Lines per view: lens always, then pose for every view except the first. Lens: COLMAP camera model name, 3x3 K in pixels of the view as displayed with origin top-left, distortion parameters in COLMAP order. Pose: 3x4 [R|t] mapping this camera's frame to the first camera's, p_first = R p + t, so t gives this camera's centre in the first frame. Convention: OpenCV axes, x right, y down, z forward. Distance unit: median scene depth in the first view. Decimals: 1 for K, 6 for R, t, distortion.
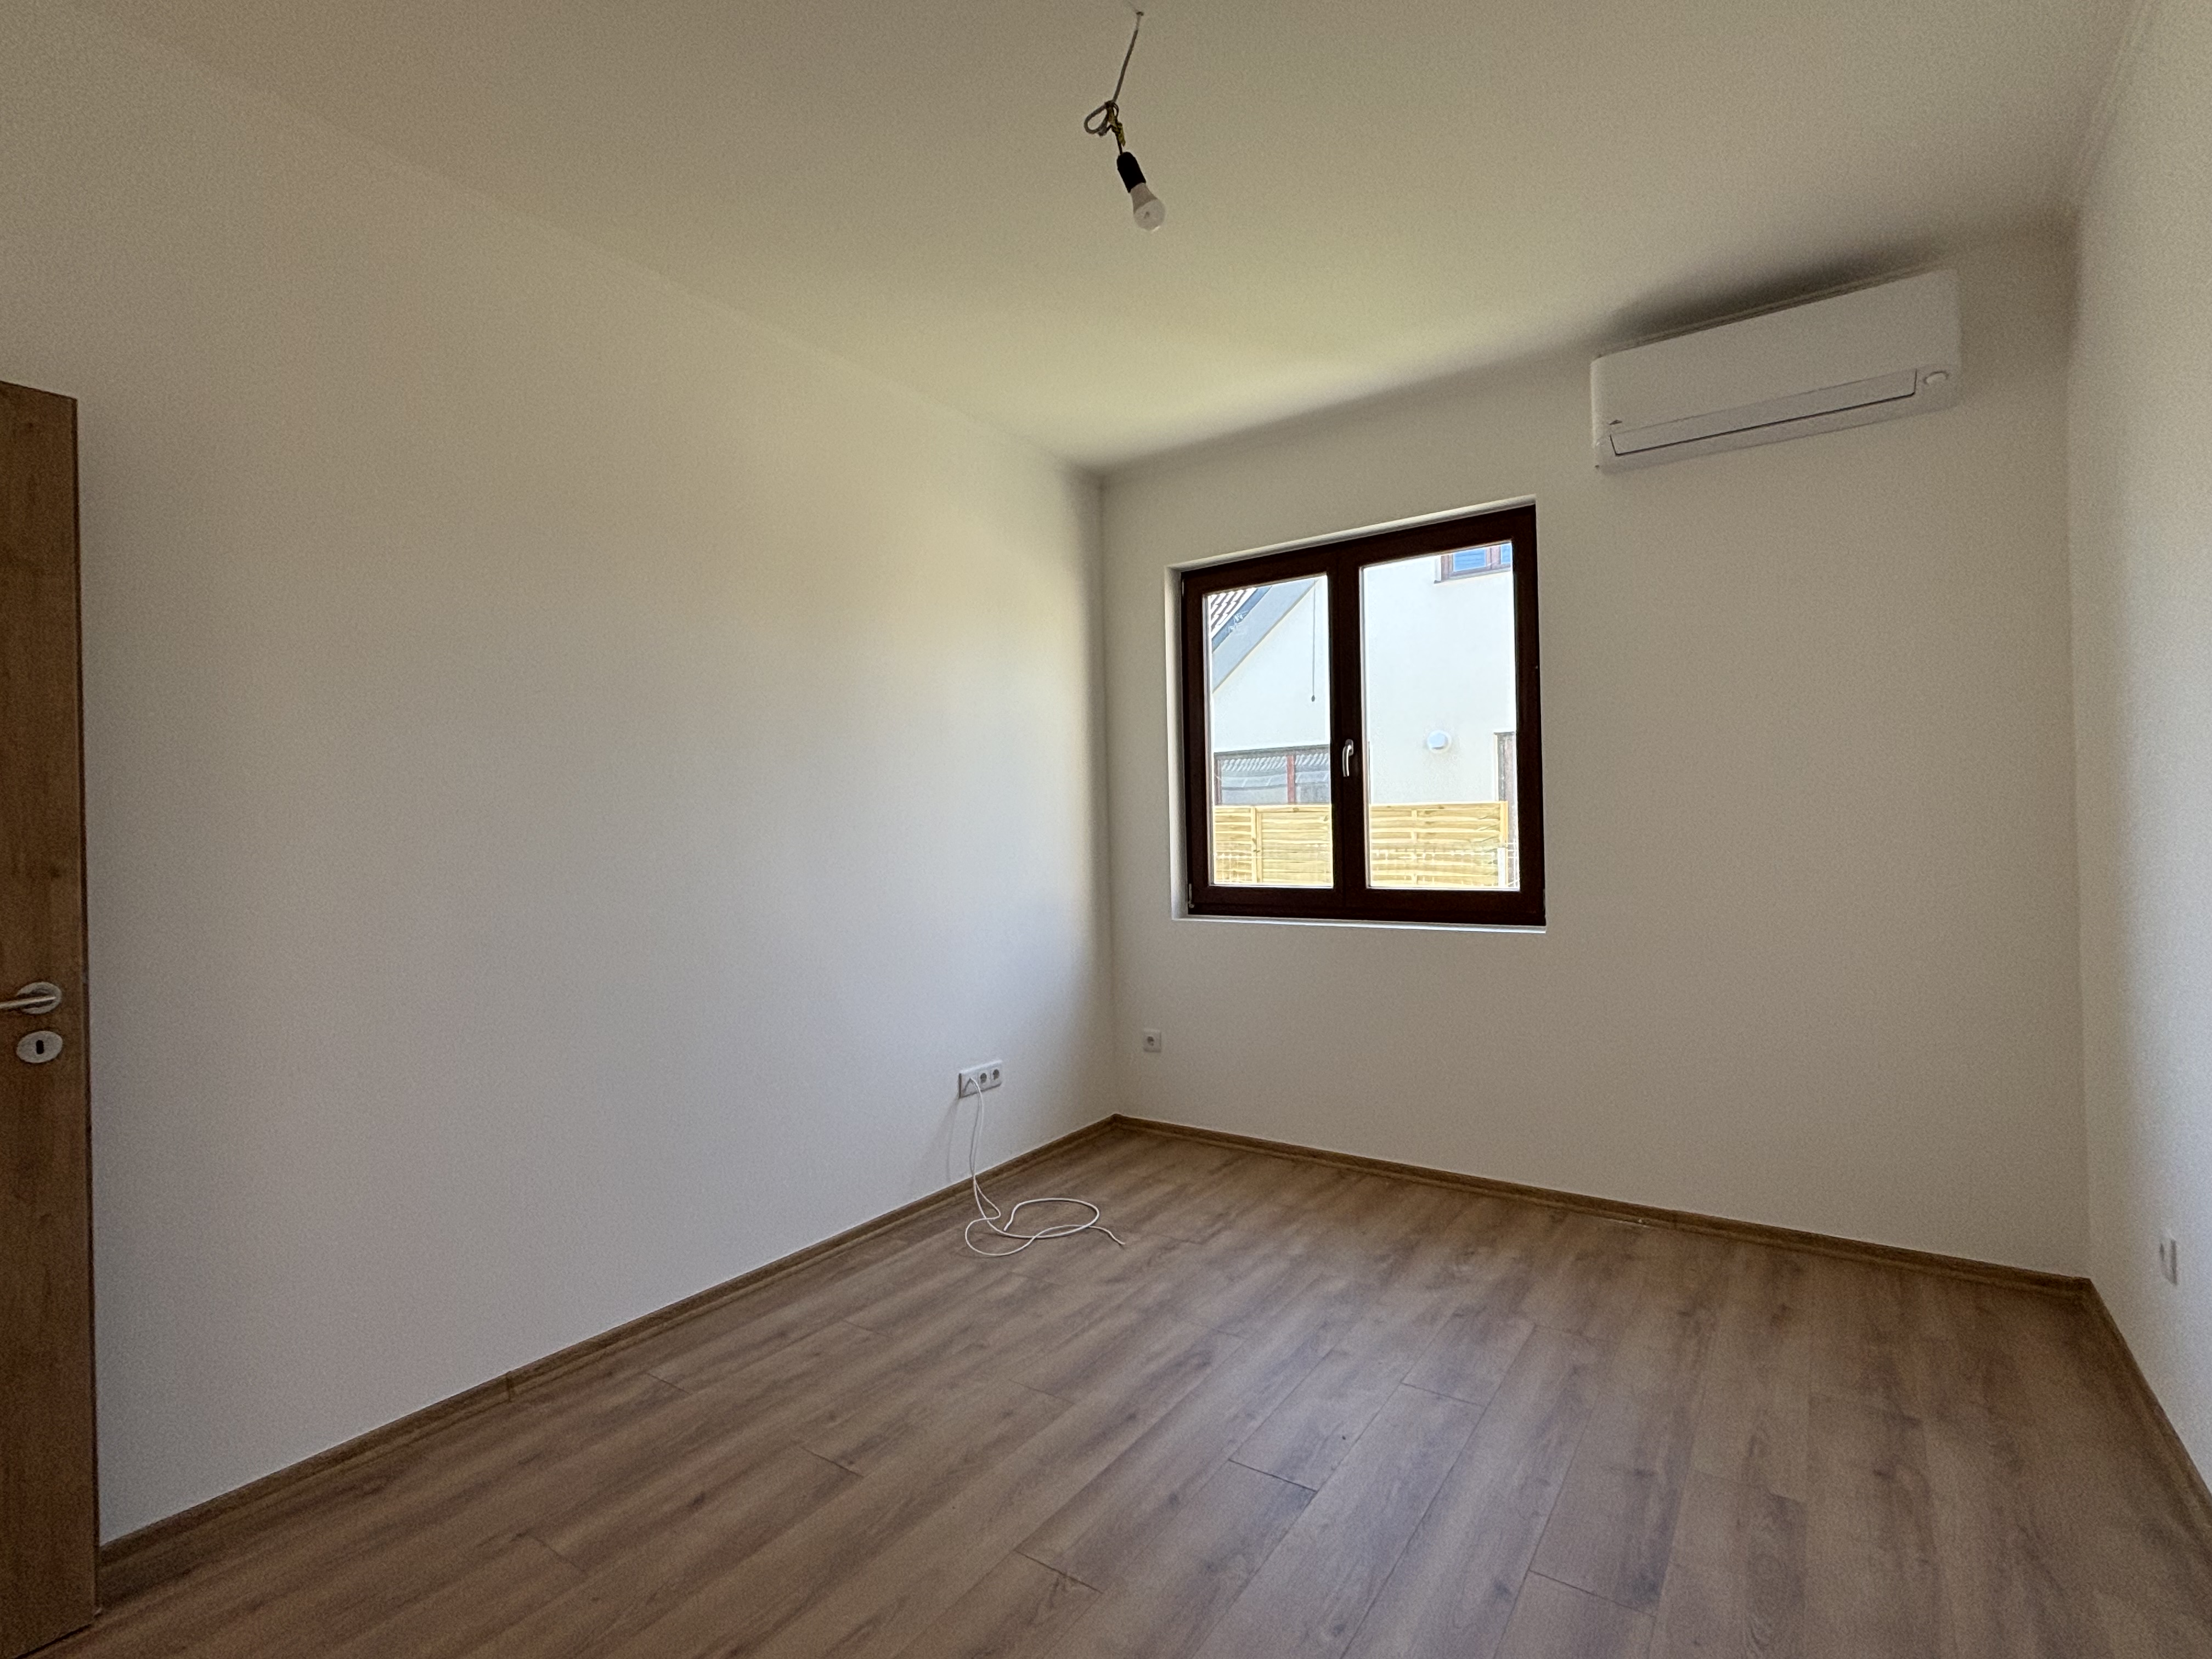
lens RADIAL K [[1051.1, 0, 1096.3], [0, 1051.1, 815.7], [0, 0, 1]] dist [0.014904, -0.004210]
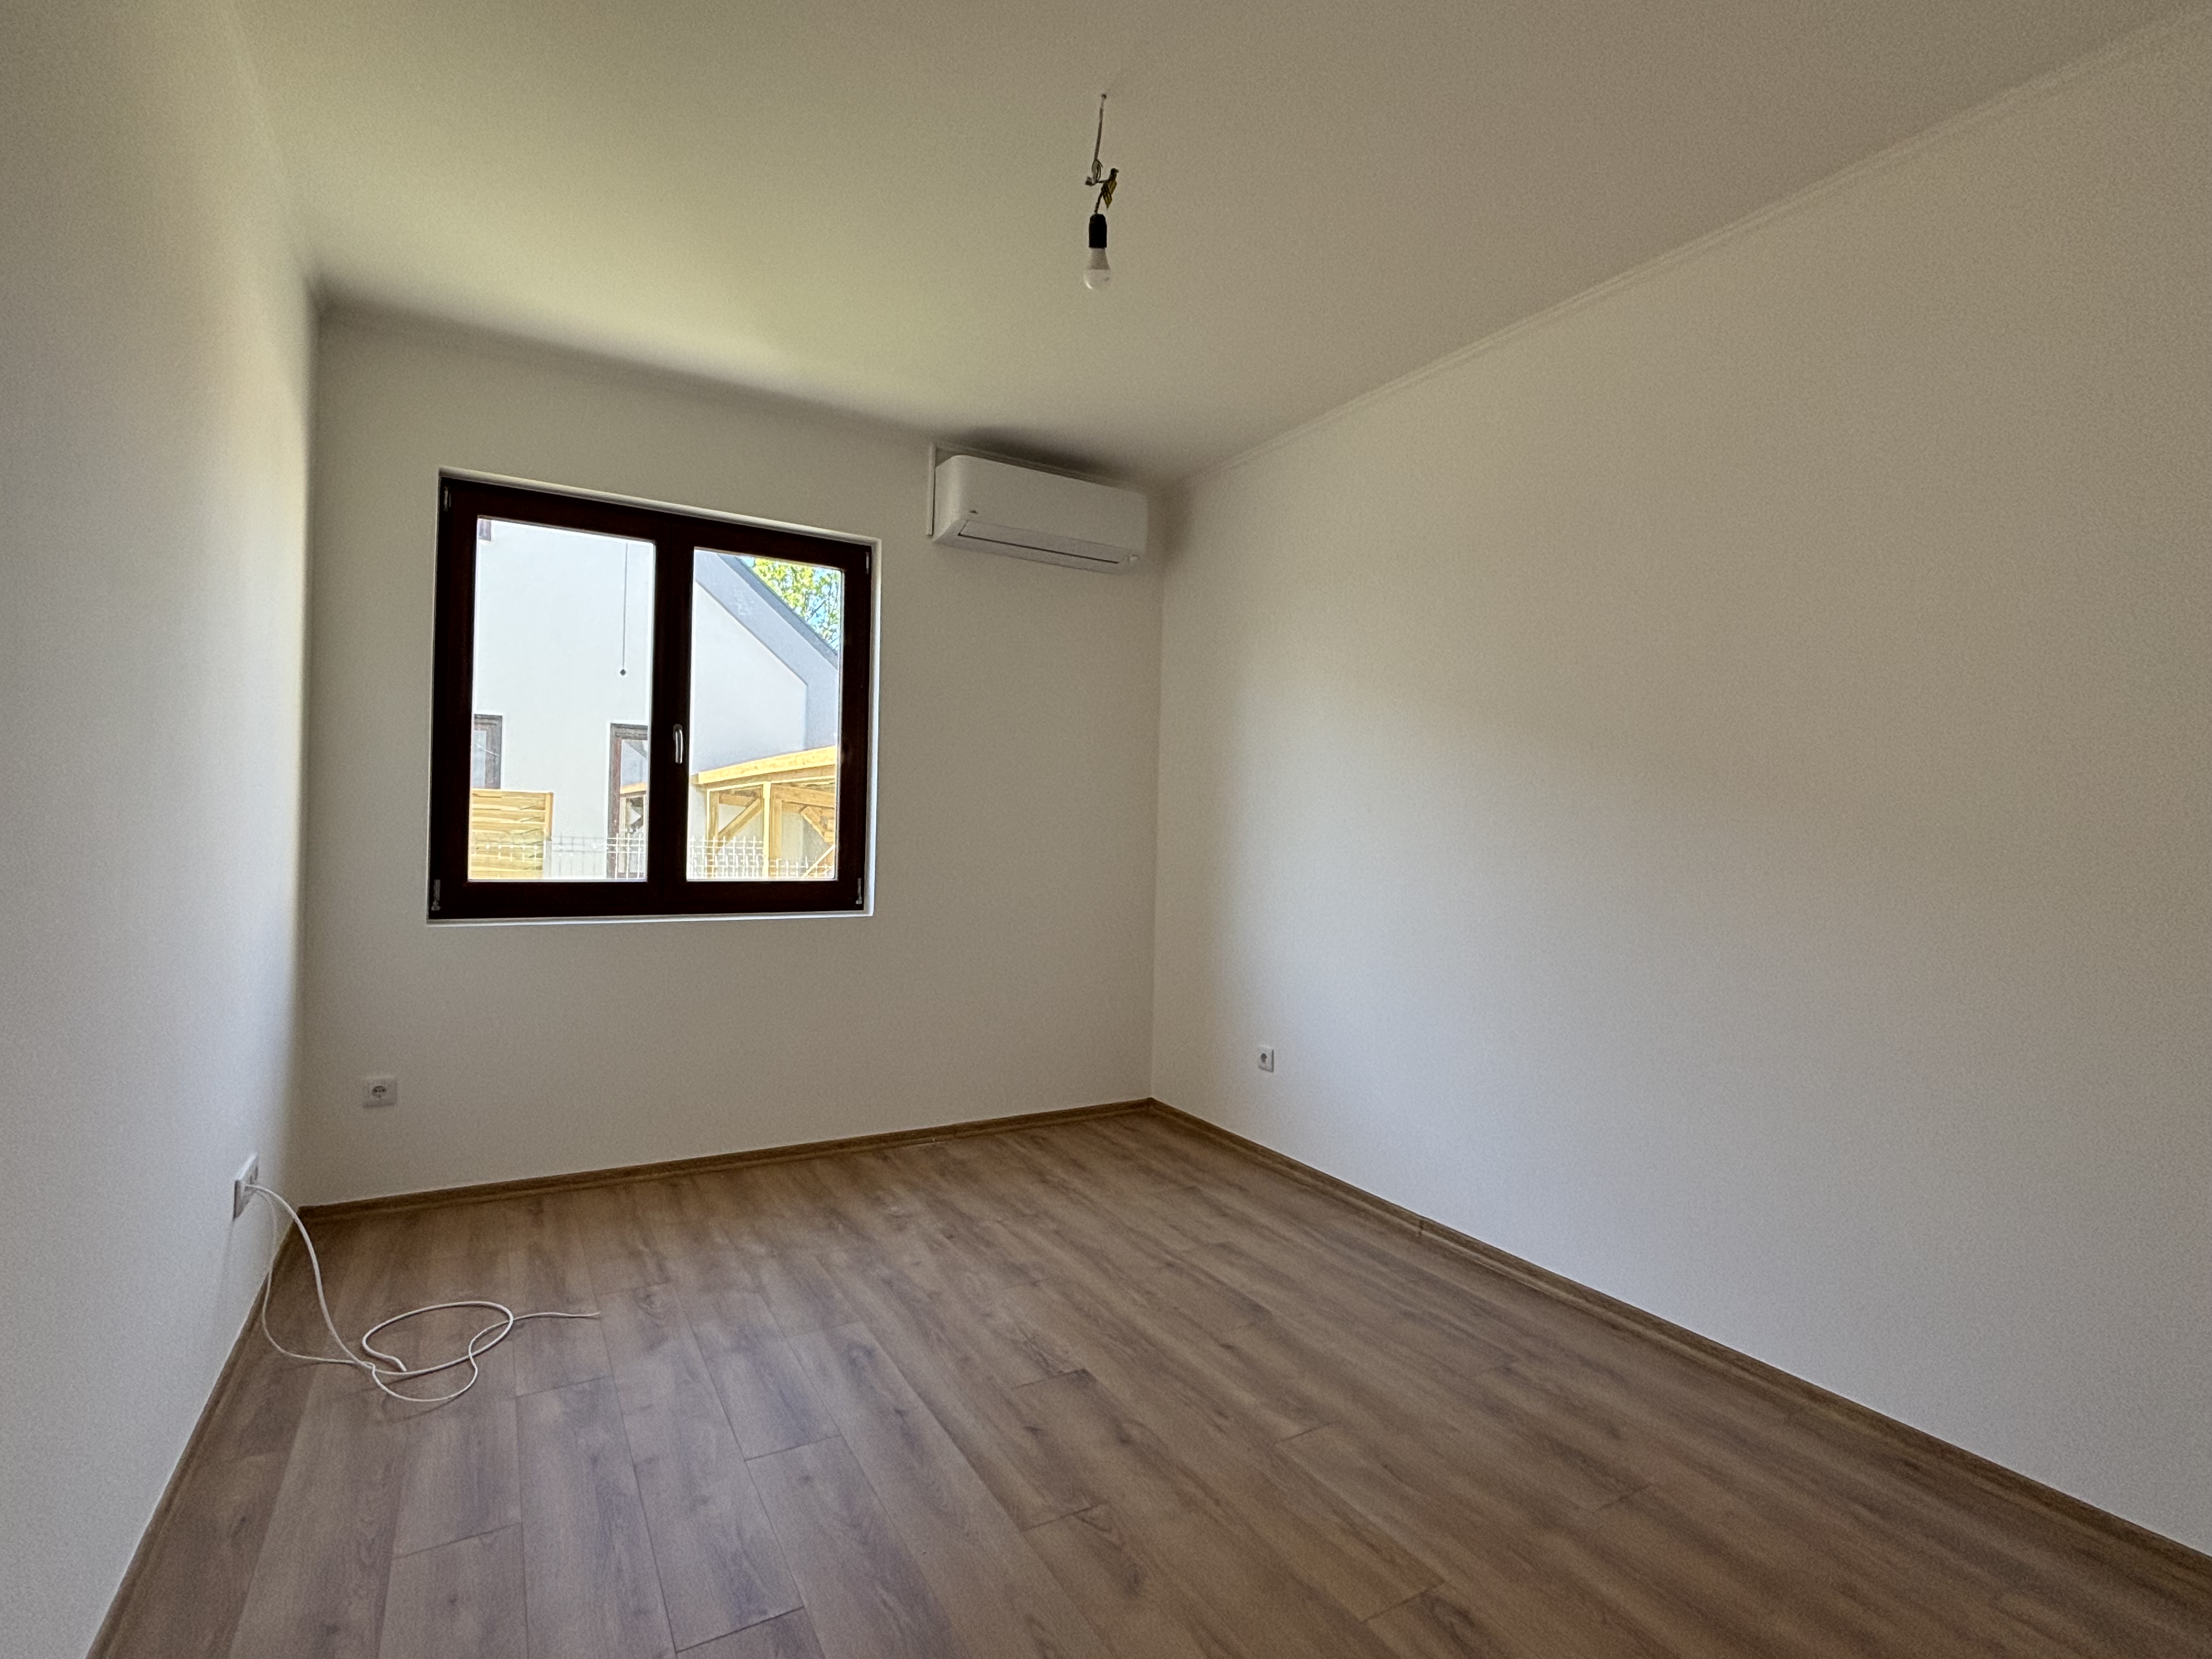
lens RADIAL K [[1051.1, 0, 1110.4], [0, 1051.1, 816.2], [0, 0, 1]] dist [0.014904, -0.004210]
pose [[0.416339, 0.043716, 0.908158, -0.534666], [-0.046470, 0.998561, -0.026764, 0.020397], [-0.908021, -0.031059, 0.417771, 0.283128]]
